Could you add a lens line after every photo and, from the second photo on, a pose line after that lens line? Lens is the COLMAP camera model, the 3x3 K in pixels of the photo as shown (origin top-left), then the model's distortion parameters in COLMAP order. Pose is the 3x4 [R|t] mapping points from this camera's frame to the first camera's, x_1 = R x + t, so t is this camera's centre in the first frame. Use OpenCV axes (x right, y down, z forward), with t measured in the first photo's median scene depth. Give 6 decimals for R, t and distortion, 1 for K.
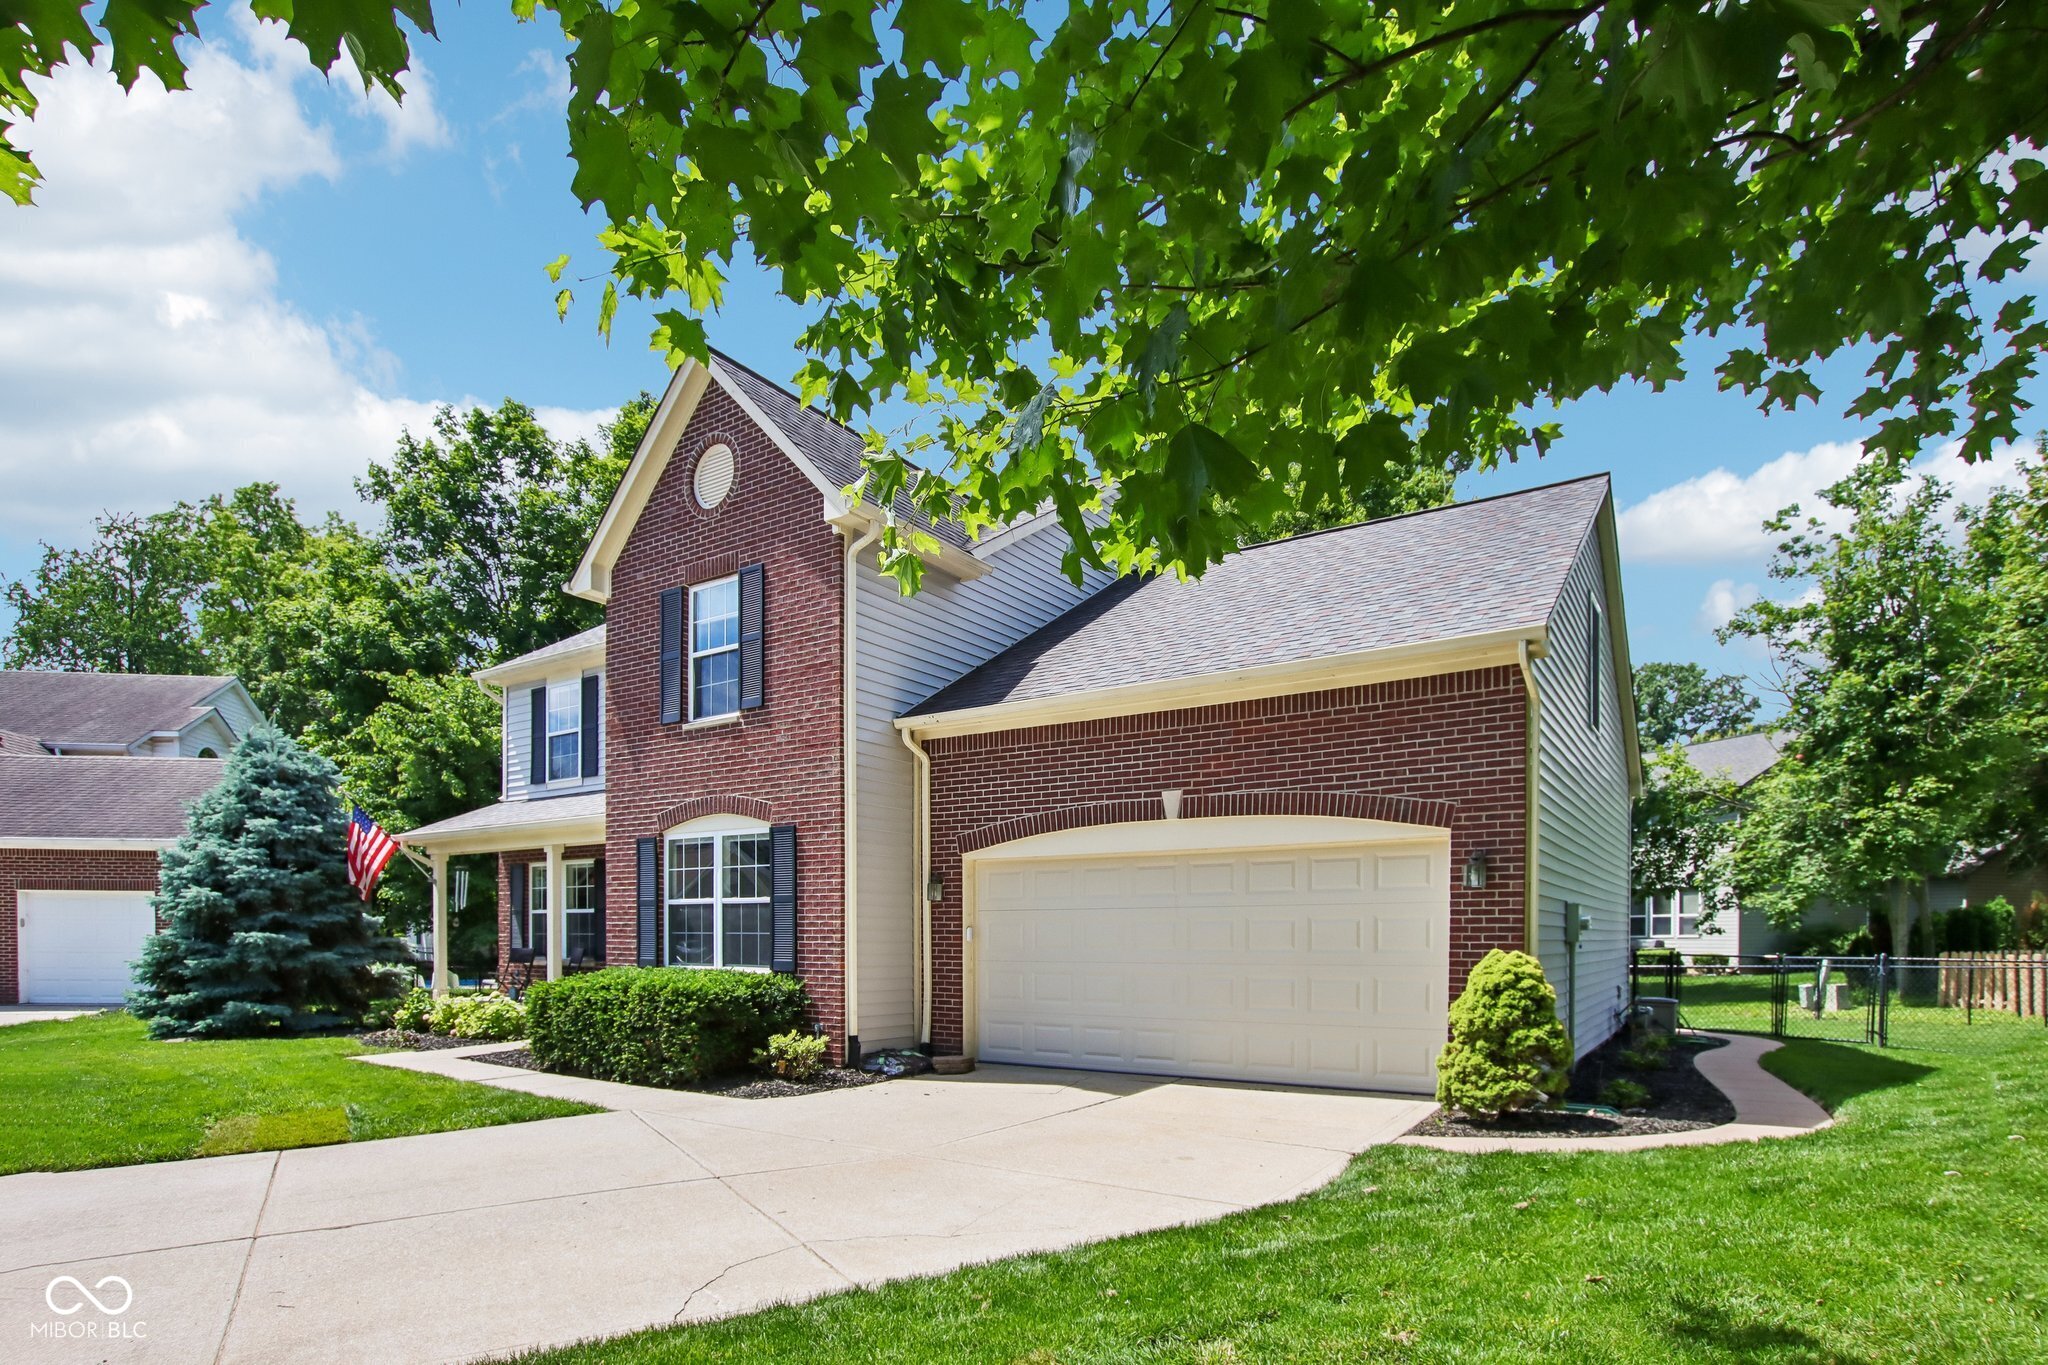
lens RADIAL K [[1049.4, 0, 1024.1], [0, 1049.4, 626.2], [0, 0, 1]] dist [-0.041413, -0.000029]
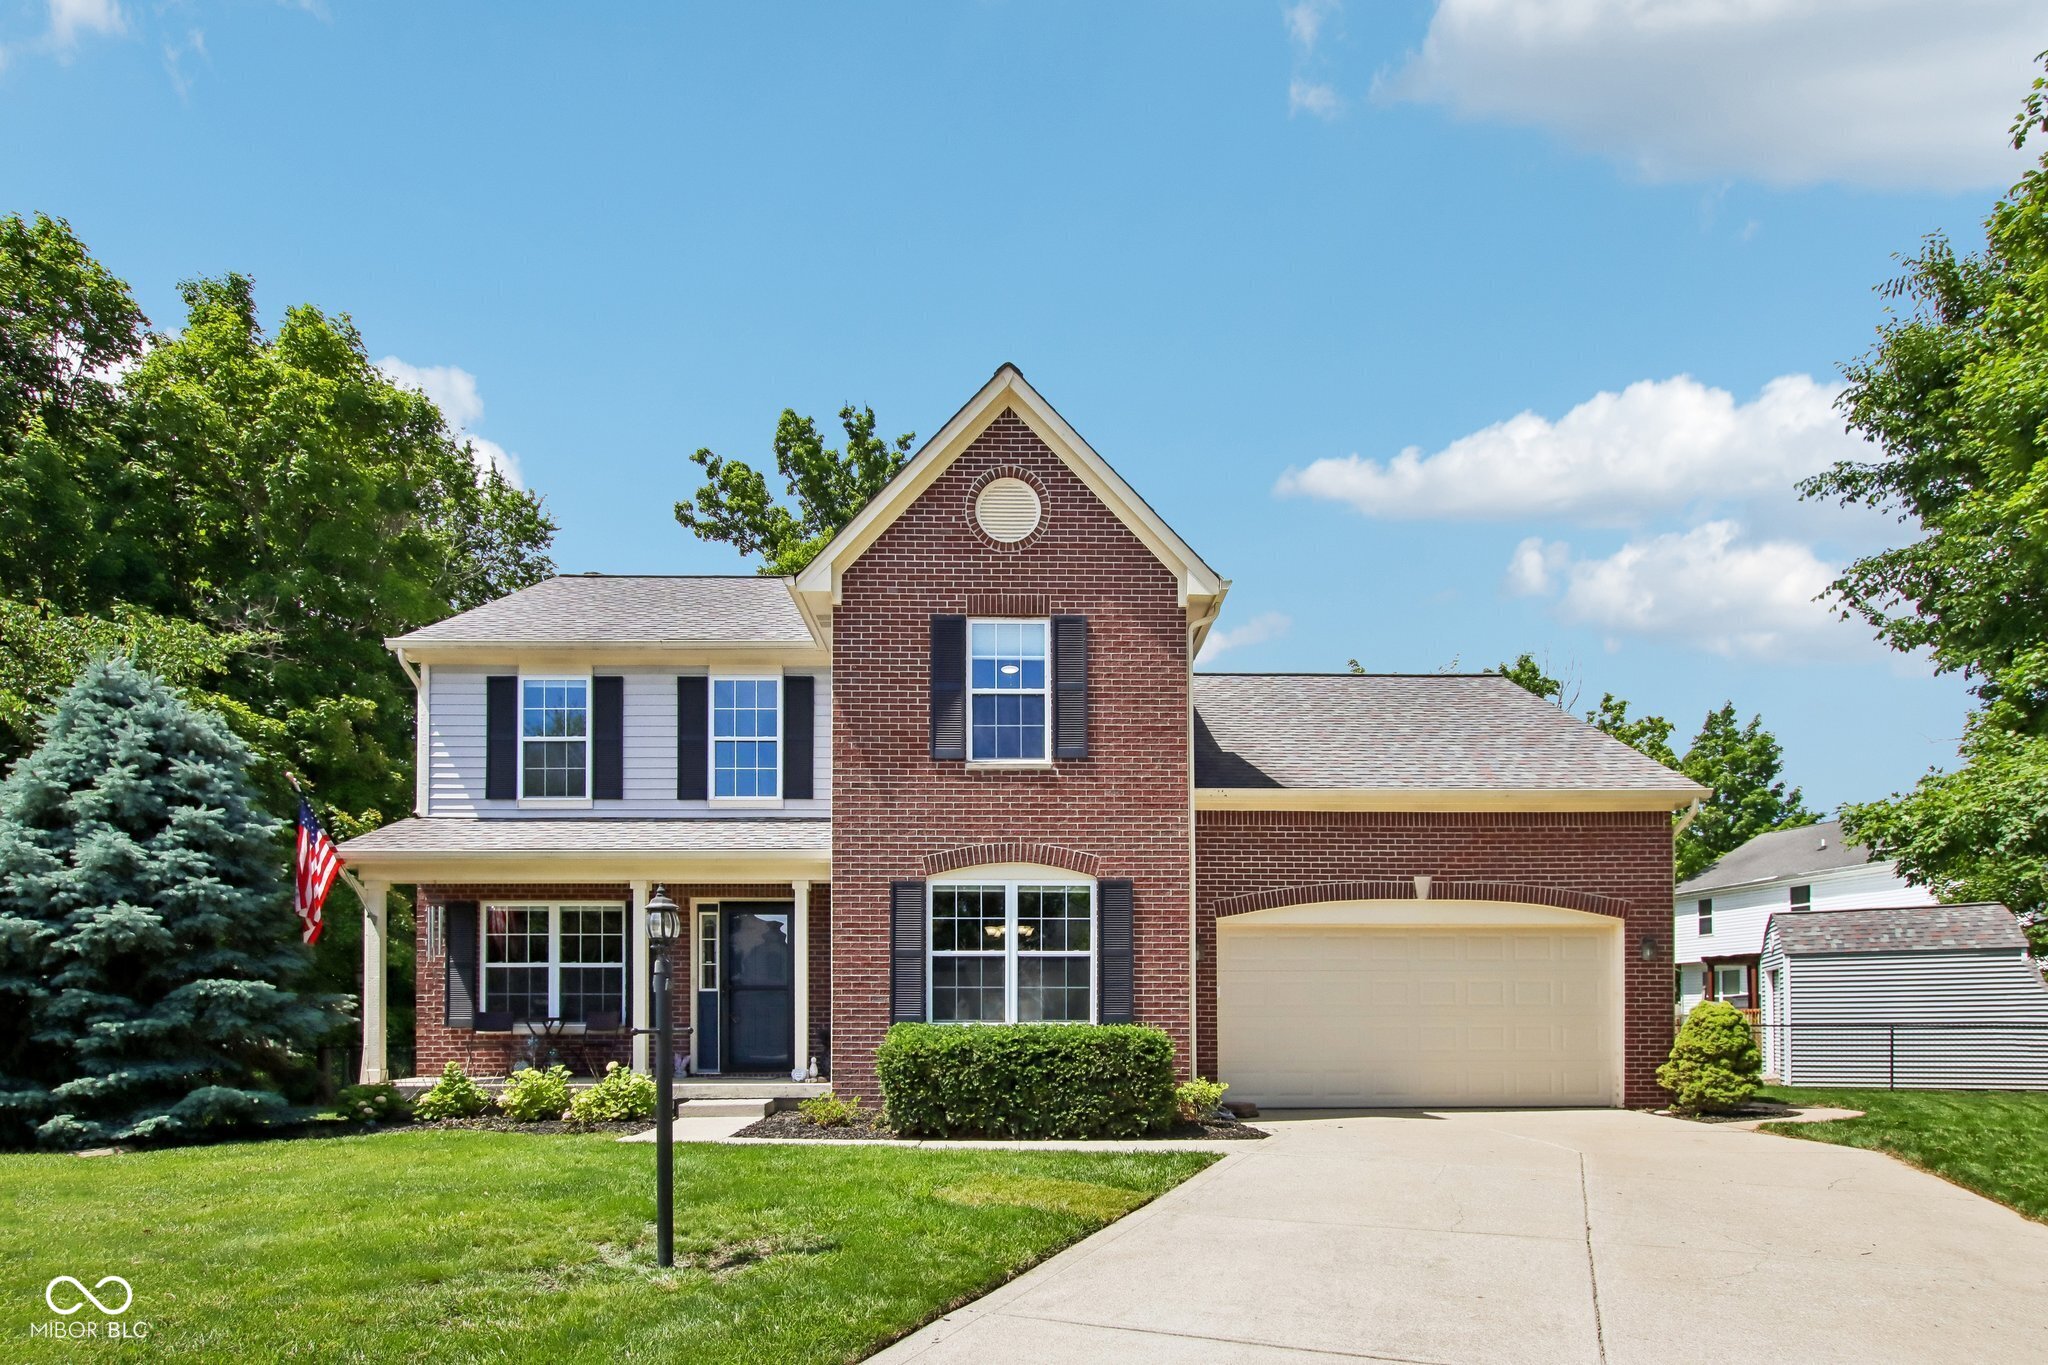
lens RADIAL K [[1065.4, 0, 1016.2], [0, 1065.4, 687.5], [0, 0, 1]] dist [-0.024778, 0.001070]
pose [[0.821472, 0.177914, 0.541784, -0.828599], [-0.162790, 0.983713, -0.076209, 0.093920], [-0.546519, -0.025594, 0.837056, 0.182279]]
